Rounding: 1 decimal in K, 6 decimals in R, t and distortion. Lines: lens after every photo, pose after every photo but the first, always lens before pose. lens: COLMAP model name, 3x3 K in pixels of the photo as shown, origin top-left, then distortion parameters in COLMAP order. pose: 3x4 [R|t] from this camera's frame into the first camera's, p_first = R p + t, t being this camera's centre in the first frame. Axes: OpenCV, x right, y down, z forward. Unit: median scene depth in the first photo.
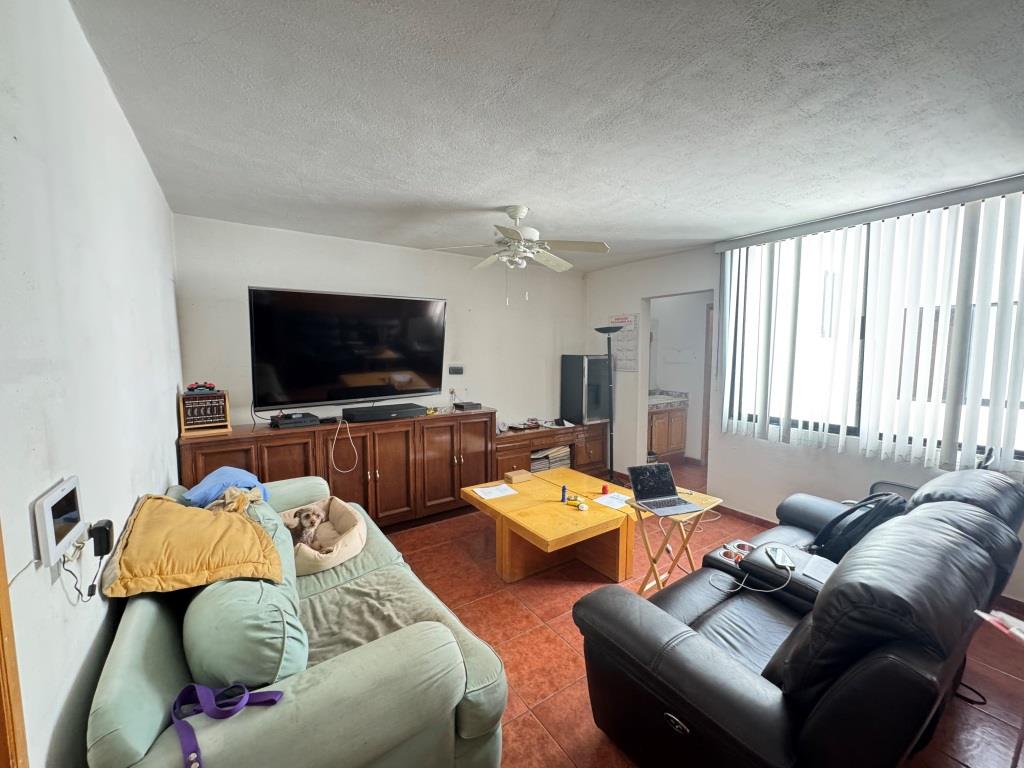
lens RADIAL K [[409.2, 0, 511.2], [0, 409.2, 382.5], [0, 0, 1]] dist [-0.002959, 0.000504]
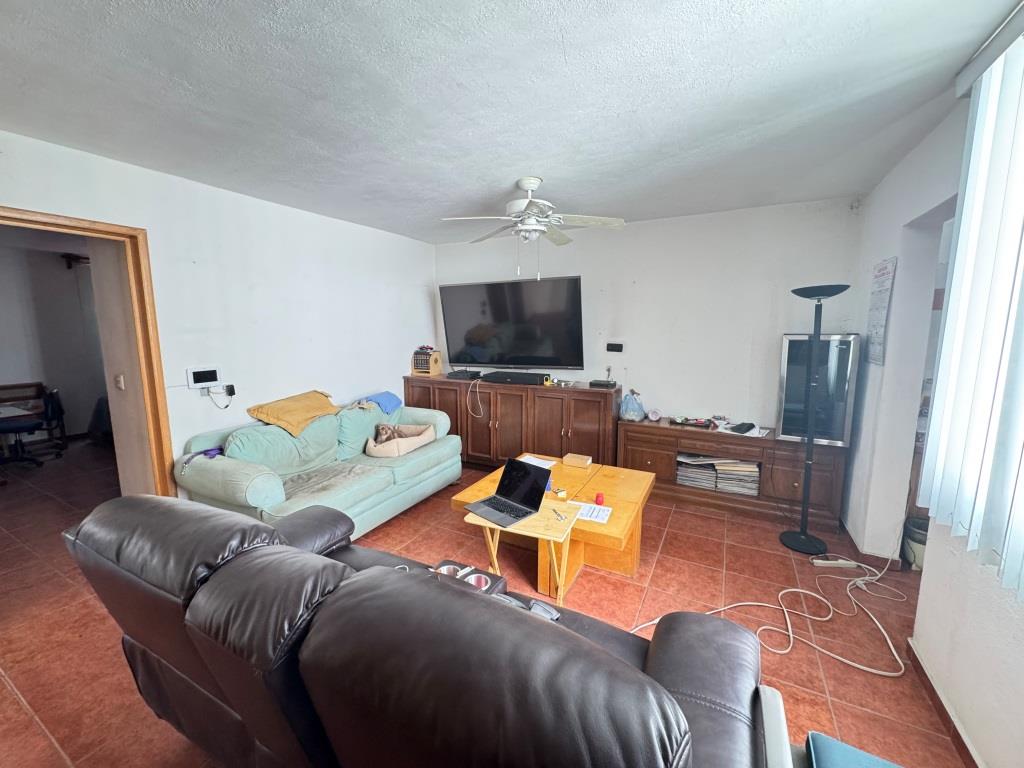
lens RADIAL K [[409.2, 0, 510.3], [0, 409.2, 382.0], [0, 0, 1]] dist [-0.002959, 0.000504]
pose [[0.469455, 0.119605, -0.874818, 0.928635], [-0.069743, 0.992710, 0.098297, -0.041029], [0.880197, 0.014867, 0.474375, 0.510742]]
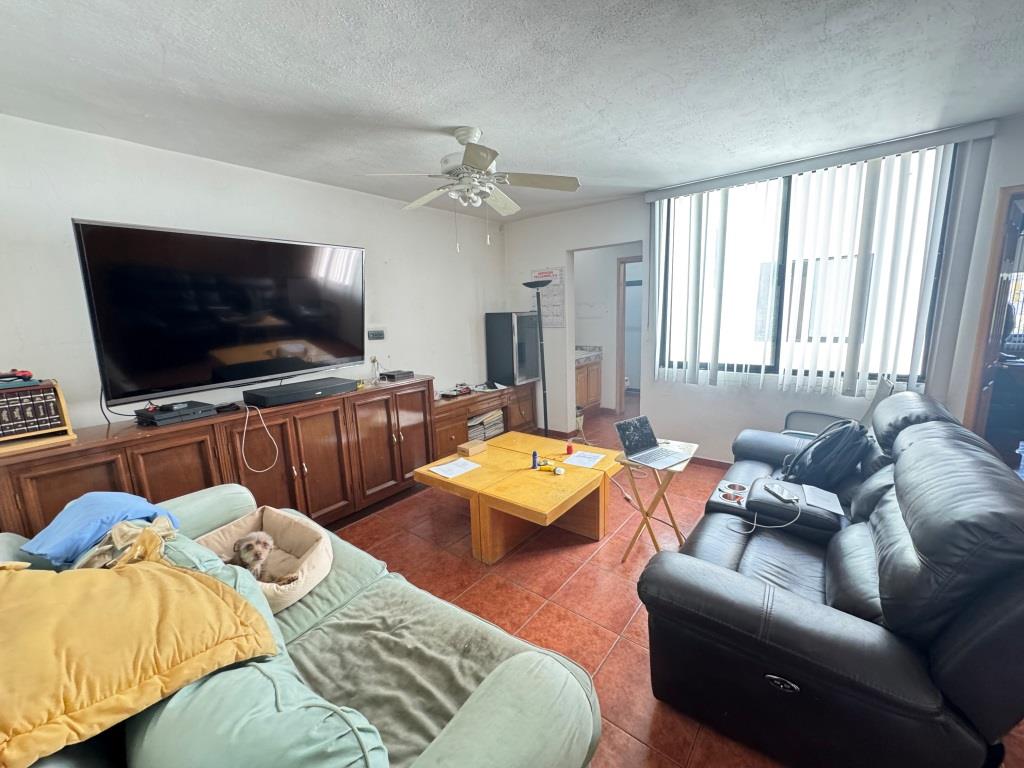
lens RADIAL K [[409.2, 0, 510.9], [0, 409.2, 382.5], [0, 0, 1]] dist [-0.002959, 0.000504]
pose [[0.953469, -0.084664, 0.289359, -0.188423], [0.058761, 0.993541, 0.097076, 0.004071], [-0.295708, -0.075556, 0.952286, 0.151952]]
